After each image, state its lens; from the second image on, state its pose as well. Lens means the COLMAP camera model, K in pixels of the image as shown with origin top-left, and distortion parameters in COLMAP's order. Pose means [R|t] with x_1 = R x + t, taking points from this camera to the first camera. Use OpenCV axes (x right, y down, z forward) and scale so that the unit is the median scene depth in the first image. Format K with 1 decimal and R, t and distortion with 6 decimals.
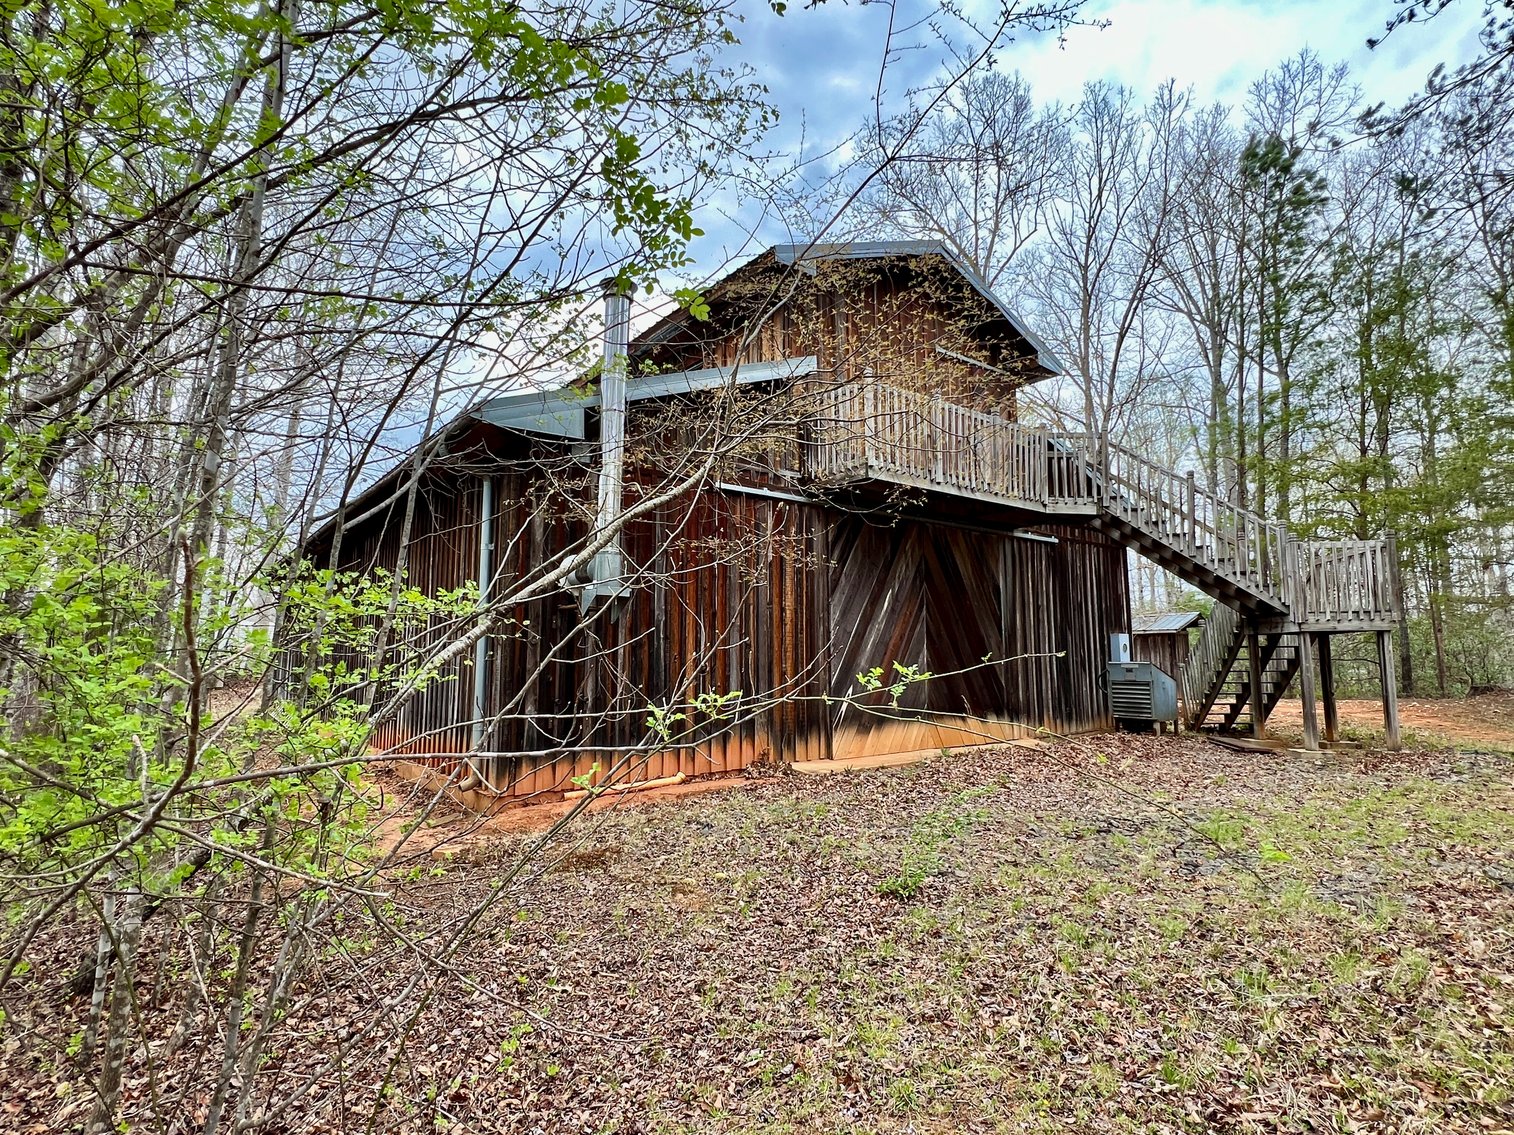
lens RADIAL K [[745.3, 0, 757.0], [0, 745.3, 570.9], [0, 0, 1]] dist [0.007167, 0.001180]
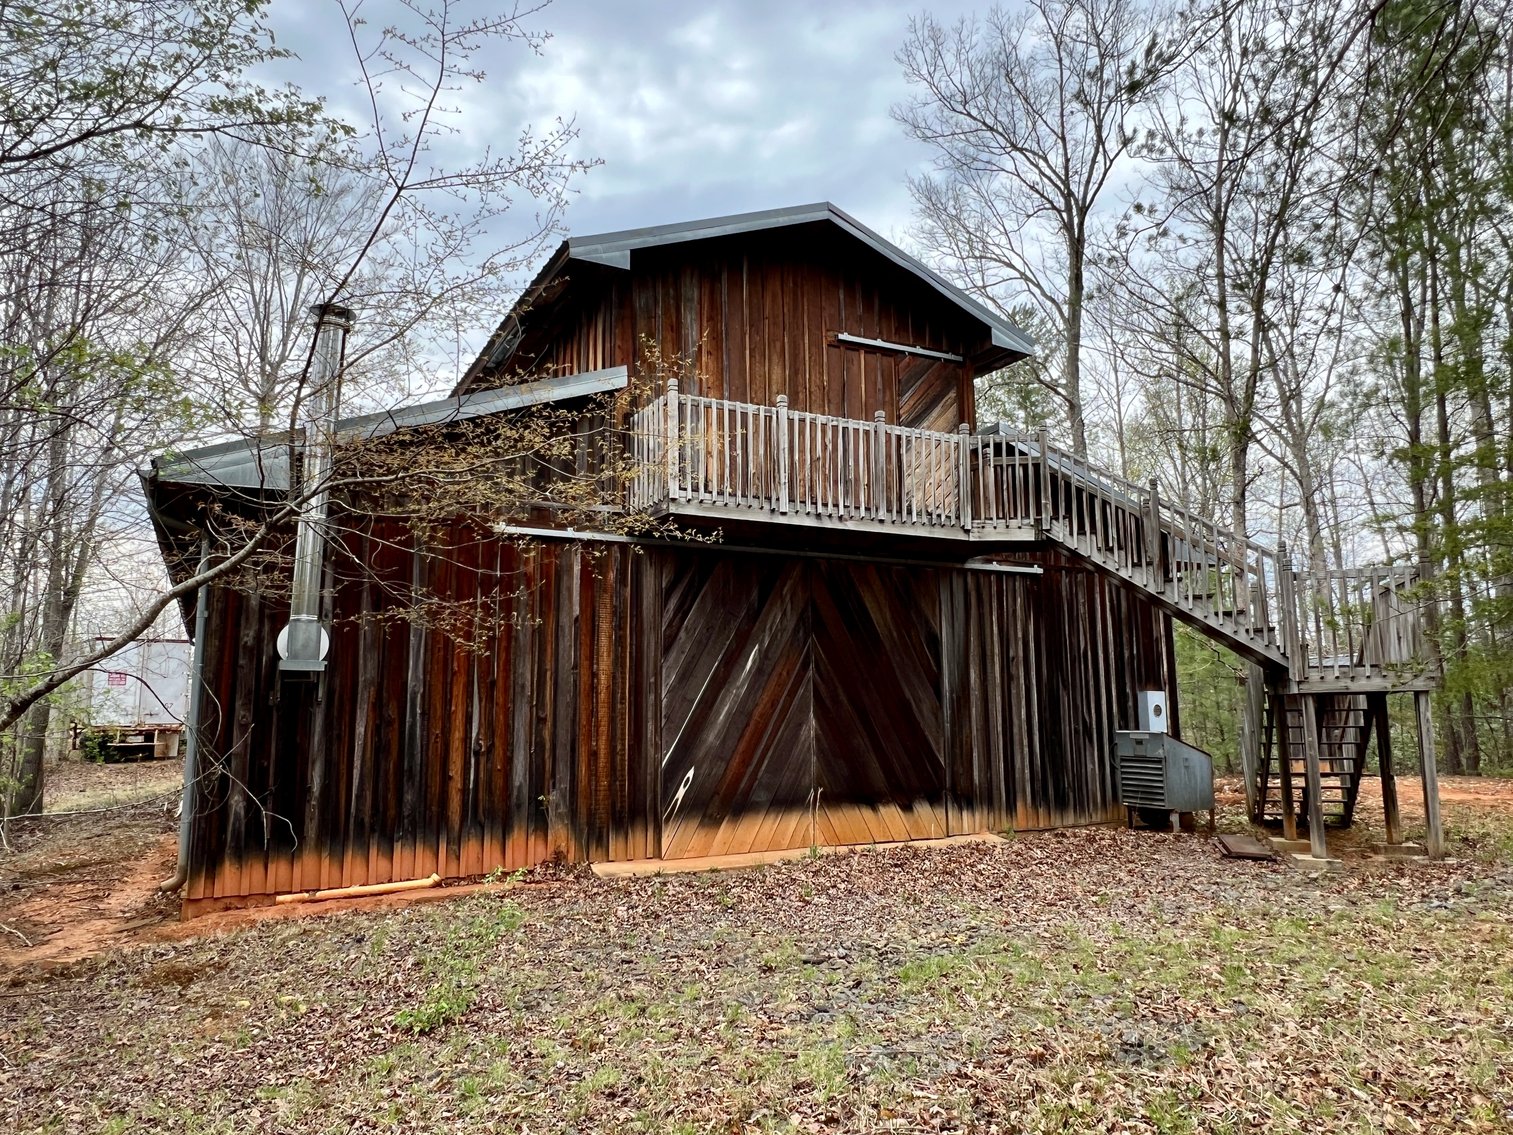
lens RADIAL K [[972.1, 0, 756.6], [0, 972.1, 563.5], [0, 0, 1]] dist [0.006372, 0.001161]
pose [[0.986321, -0.031539, -0.161792, 0.366688], [0.026059, 0.999016, -0.035881, -0.025914], [0.162764, 0.031174, 0.986172, -0.031988]]
